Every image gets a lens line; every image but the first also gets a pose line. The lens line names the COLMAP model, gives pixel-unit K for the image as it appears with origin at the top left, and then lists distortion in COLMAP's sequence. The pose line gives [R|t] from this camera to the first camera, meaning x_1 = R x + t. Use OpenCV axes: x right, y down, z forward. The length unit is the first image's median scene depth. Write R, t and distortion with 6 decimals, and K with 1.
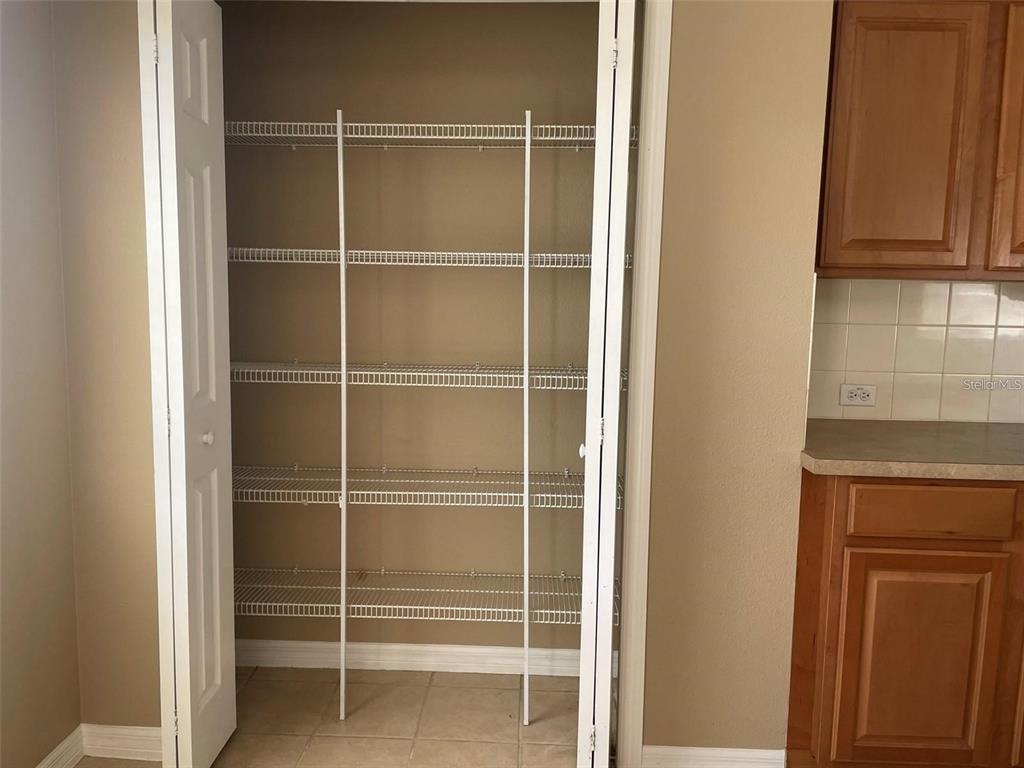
lens RADIAL K [[774.7, 0, 511.6], [0, 774.7, 378.6], [0, 0, 1]] dist [0.029002, -0.061485]
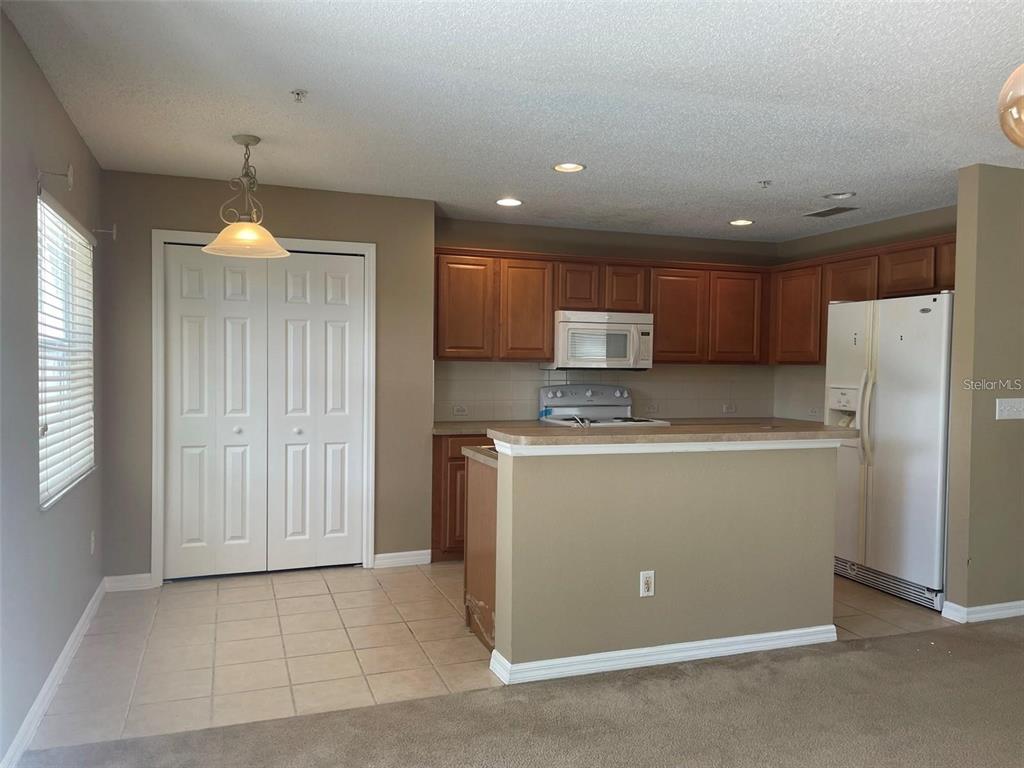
lens RADIAL K [[774.7, 0, 509.0], [0, 774.7, 385.3], [0, 0, 1]] dist [0.029002, -0.061485]
pose [[0.925613, -0.013509, 0.378231, -0.356090], [0.044355, 0.996348, -0.072961, 0.147420], [-0.375864, 0.084310, 0.922831, -1.458170]]
